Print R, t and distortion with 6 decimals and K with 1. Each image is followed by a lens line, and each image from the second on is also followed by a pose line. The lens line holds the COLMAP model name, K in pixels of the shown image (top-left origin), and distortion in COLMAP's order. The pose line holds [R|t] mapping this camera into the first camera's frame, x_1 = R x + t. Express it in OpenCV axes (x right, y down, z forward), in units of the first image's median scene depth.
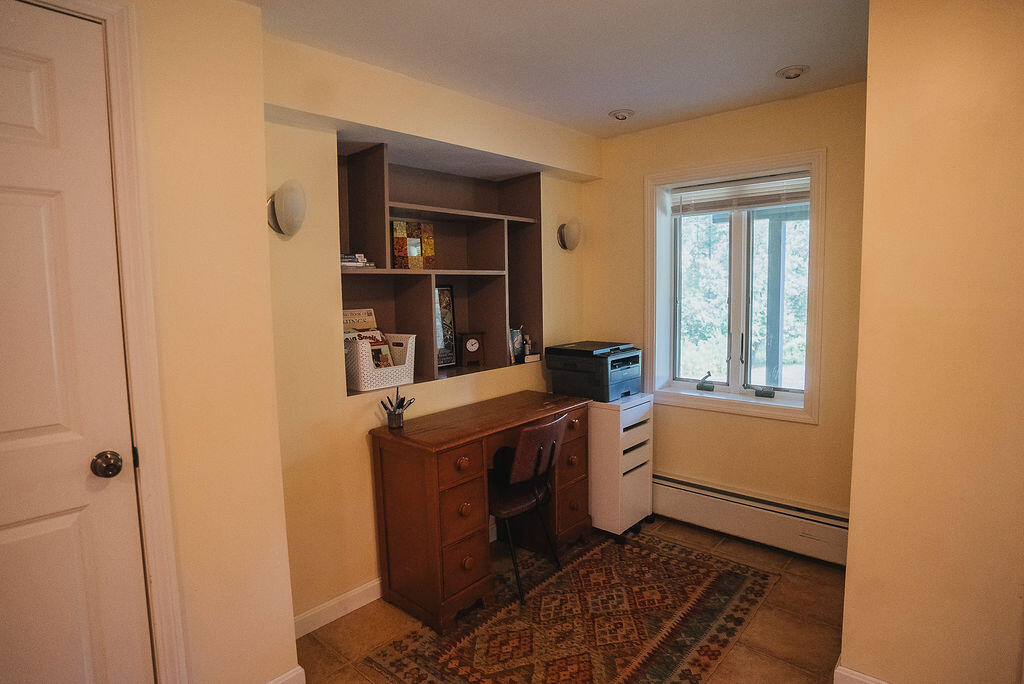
lens RADIAL K [[525.1, 0, 505.6], [0, 525.1, 341.9], [0, 0, 1]] dist [-0.098922, 0.051760]
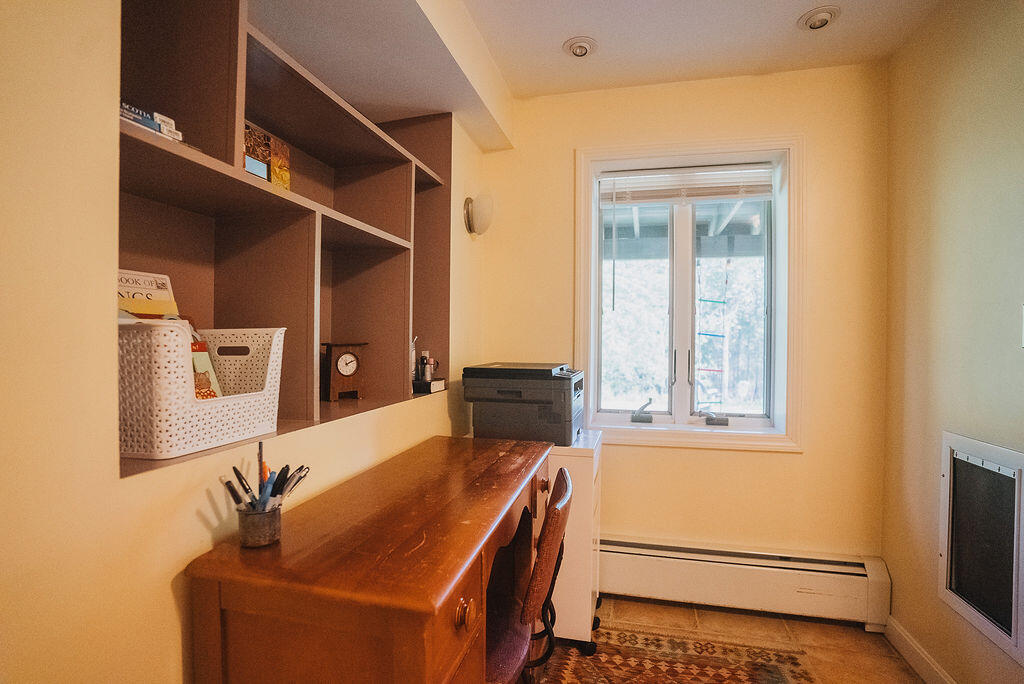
lens RADIAL K [[499.3, 0, 514.6], [0, 499.3, 345.9], [0, 0, 1]] dist [-0.089043, 0.042095]
pose [[0.881953, 0.019187, 0.470947, -0.175251], [0.021919, 0.996421, -0.081643, 0.038393], [-0.470828, 0.082328, 0.878375, 0.462218]]
